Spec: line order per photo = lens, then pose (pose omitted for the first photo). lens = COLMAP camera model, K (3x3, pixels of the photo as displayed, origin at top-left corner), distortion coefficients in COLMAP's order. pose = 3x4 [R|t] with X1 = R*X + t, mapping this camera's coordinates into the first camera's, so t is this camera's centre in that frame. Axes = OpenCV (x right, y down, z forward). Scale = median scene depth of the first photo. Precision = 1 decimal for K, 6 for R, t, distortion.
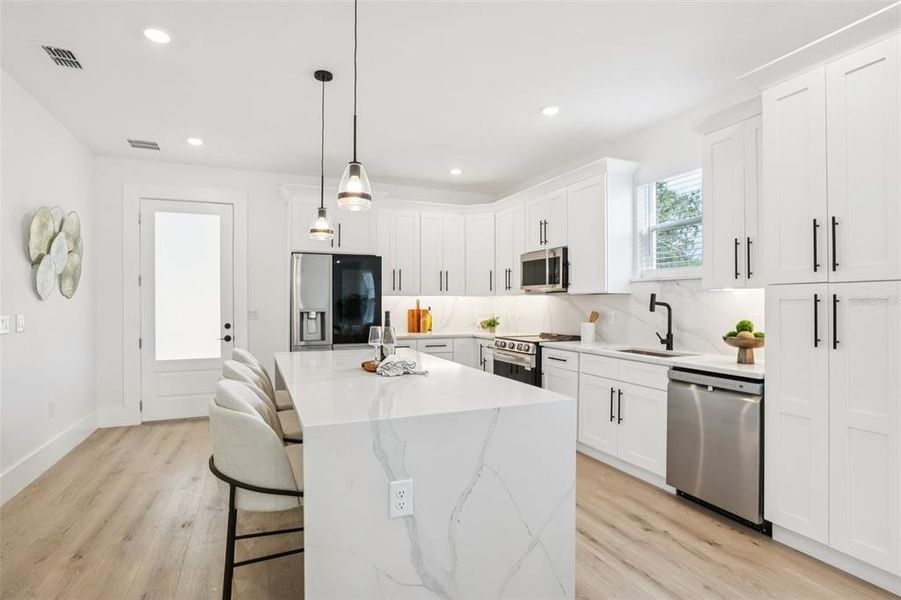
lens RADIAL K [[466.6, 0, 448.8], [0, 466.6, 298.7], [0, 0, 1]] dist [-0.048480, 0.026082]
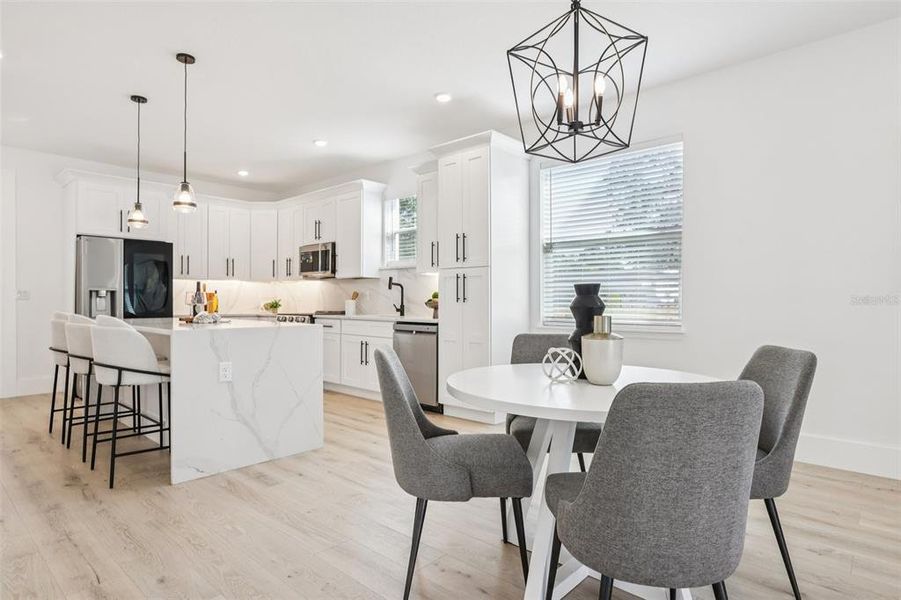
lens RADIAL K [[499.5, 0, 452.0], [0, 499.5, 298.7], [0, 0, 1]] dist [-0.036231, 0.008224]
pose [[0.905896, 0.003850, 0.423483, -0.041443], [-0.005141, 0.999985, 0.001908, 0.042936], [-0.423469, -0.003905, 0.905902, -0.413018]]
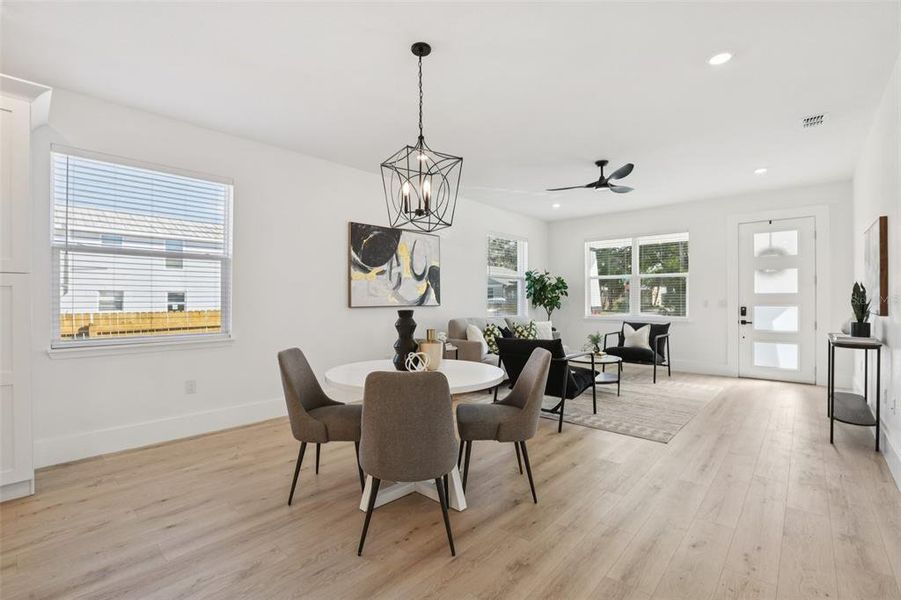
lens RADIAL K [[408.5, 0, 448.5], [0, 408.5, 300.2], [0, 0, 1]] dist [-0.041949, 0.011159]
pose [[-0.417676, 0.001969, 0.908594, -0.296795], [-0.006002, 0.999970, -0.004927, 0.018498], [-0.908576, -0.007512, -0.417651, 0.133939]]
